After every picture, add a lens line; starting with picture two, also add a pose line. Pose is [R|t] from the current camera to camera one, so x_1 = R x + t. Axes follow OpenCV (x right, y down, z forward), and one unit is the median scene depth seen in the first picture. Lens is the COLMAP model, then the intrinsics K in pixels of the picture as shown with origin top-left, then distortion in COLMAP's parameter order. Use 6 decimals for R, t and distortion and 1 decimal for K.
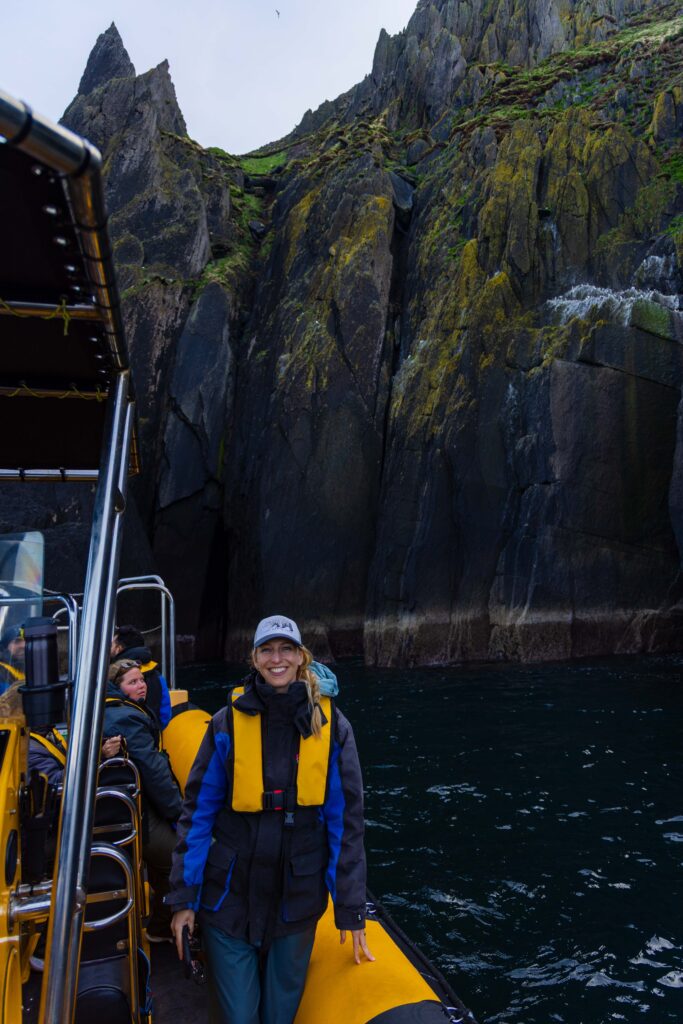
lens RADIAL K [[679.2, 0, 341.5], [0, 679.2, 512.0], [0, 0, 1]] dist [0.003195, -0.000220]
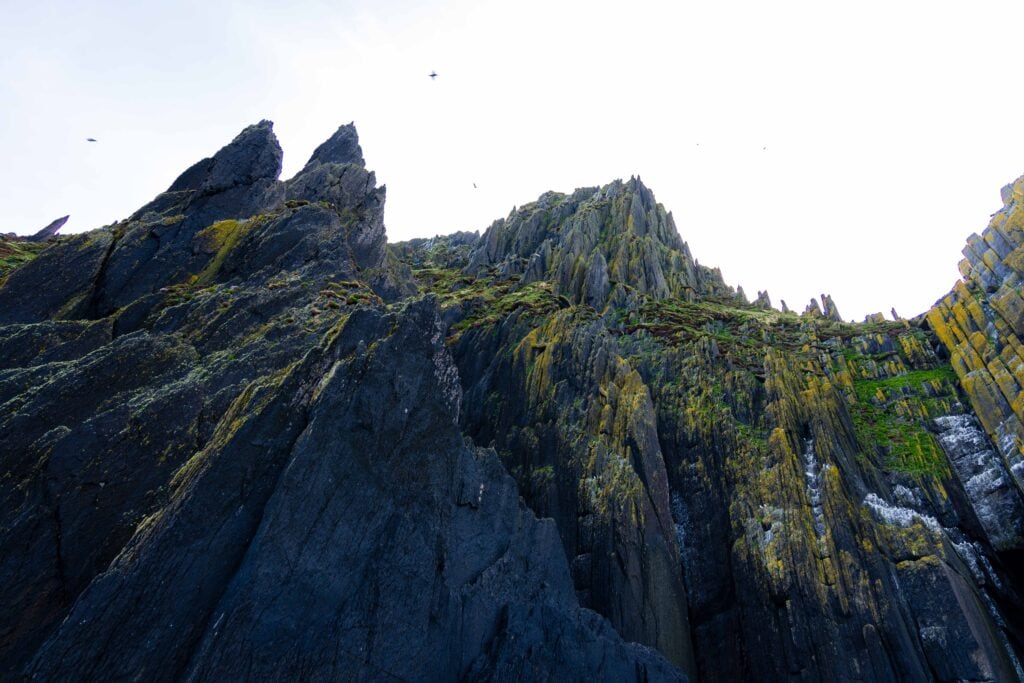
lens RADIAL K [[679.2, 0, 512.0], [0, 679.2, 341.5], [0, 0, 1]] dist [0.003195, -0.000220]
pose [[0.860240, 0.339451, 0.380473, -0.520023], [-0.138188, 0.873470, -0.466855, 0.052555], [-0.490806, 0.349031, 0.798302, 0.192240]]
